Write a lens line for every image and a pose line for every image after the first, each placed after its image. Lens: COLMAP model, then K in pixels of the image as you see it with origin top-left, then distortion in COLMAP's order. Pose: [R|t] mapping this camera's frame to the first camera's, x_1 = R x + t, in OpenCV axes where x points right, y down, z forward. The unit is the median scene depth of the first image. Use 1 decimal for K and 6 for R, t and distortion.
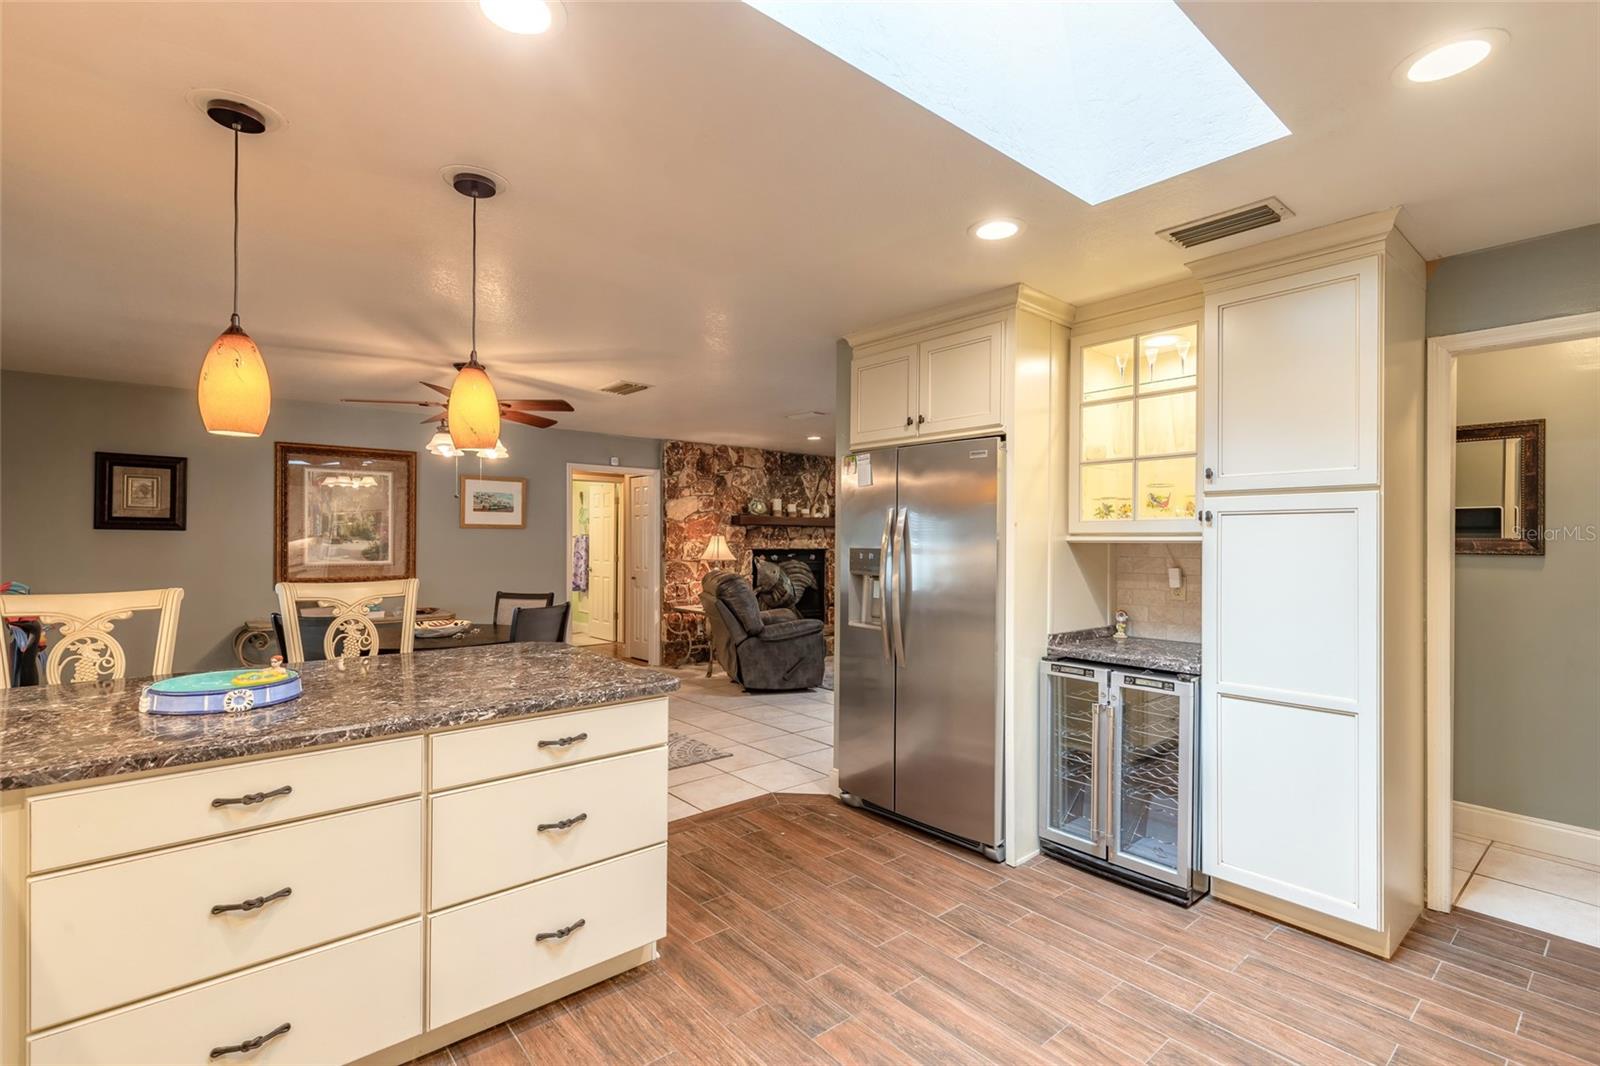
lens RADIAL K [[727.9, 0, 795.6], [0, 727.9, 536.8], [0, 0, 1]] dist [0.021123, -0.009271]
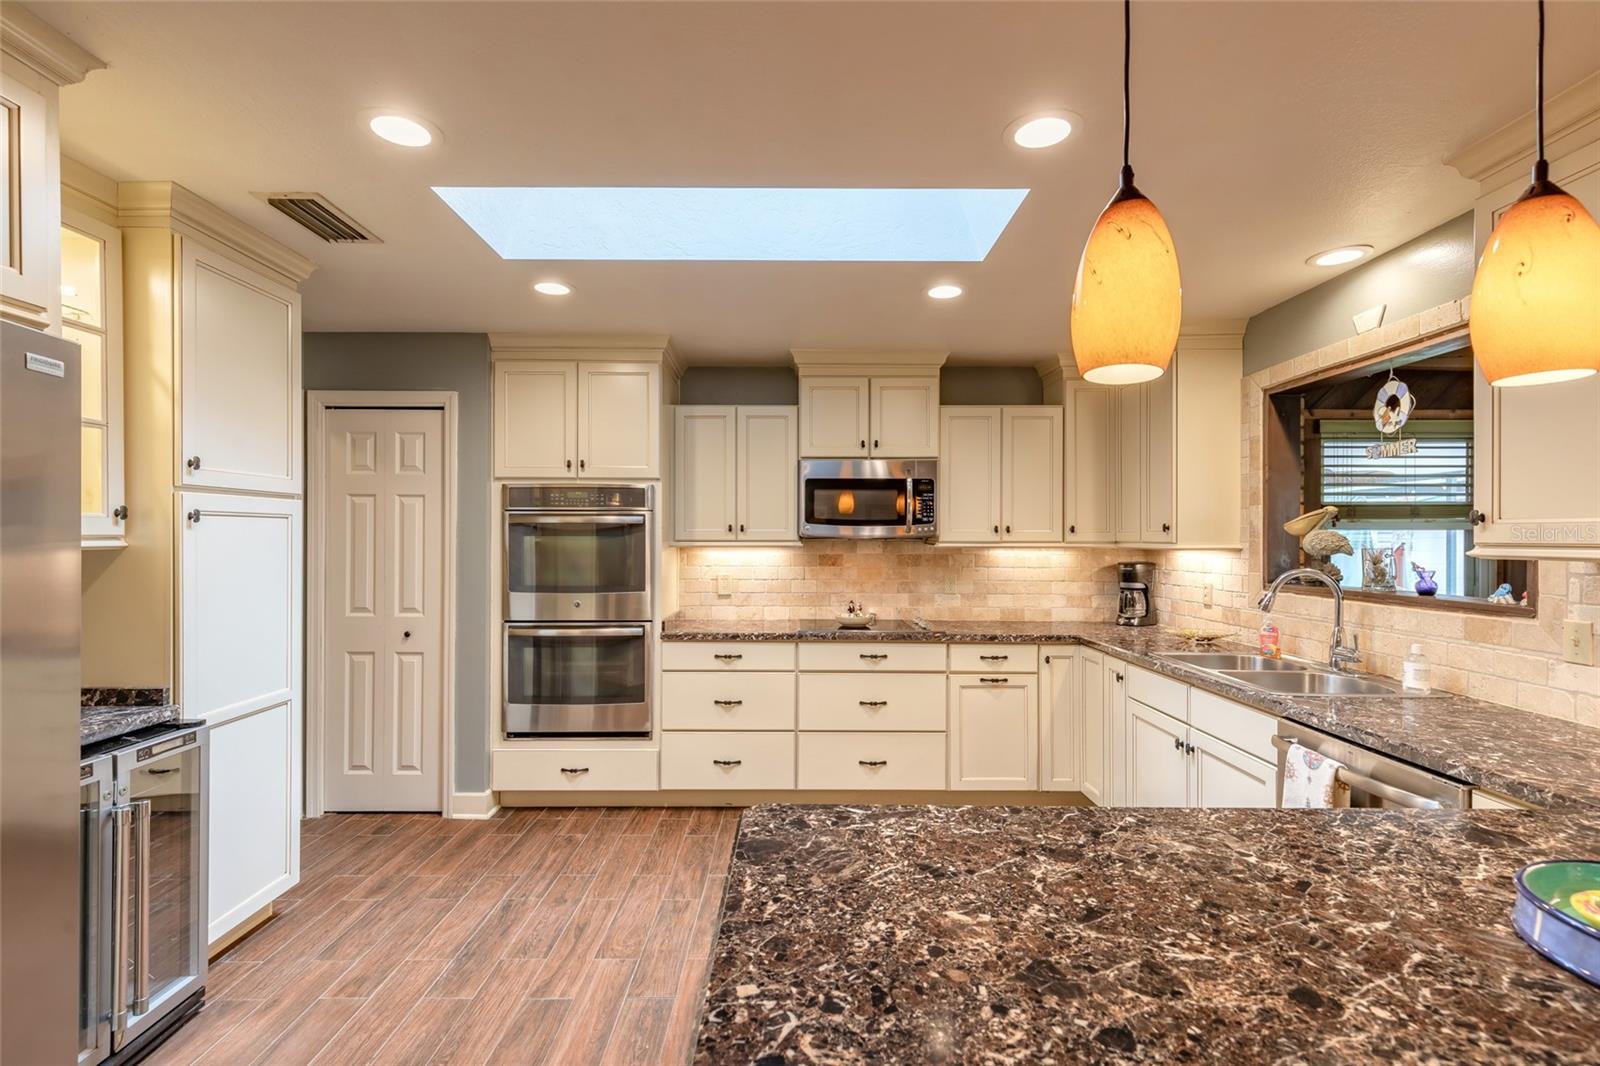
lens RADIAL K [[727.9, 0, 795.6], [0, 727.9, 536.8], [0, 0, 1]] dist [0.021123, -0.009271]
pose [[-0.769831, -0.006531, 0.638214, -0.519872], [-0.009114, 0.999958, -0.000760, -0.011520], [-0.638183, -0.006402, -0.769858, 1.345241]]
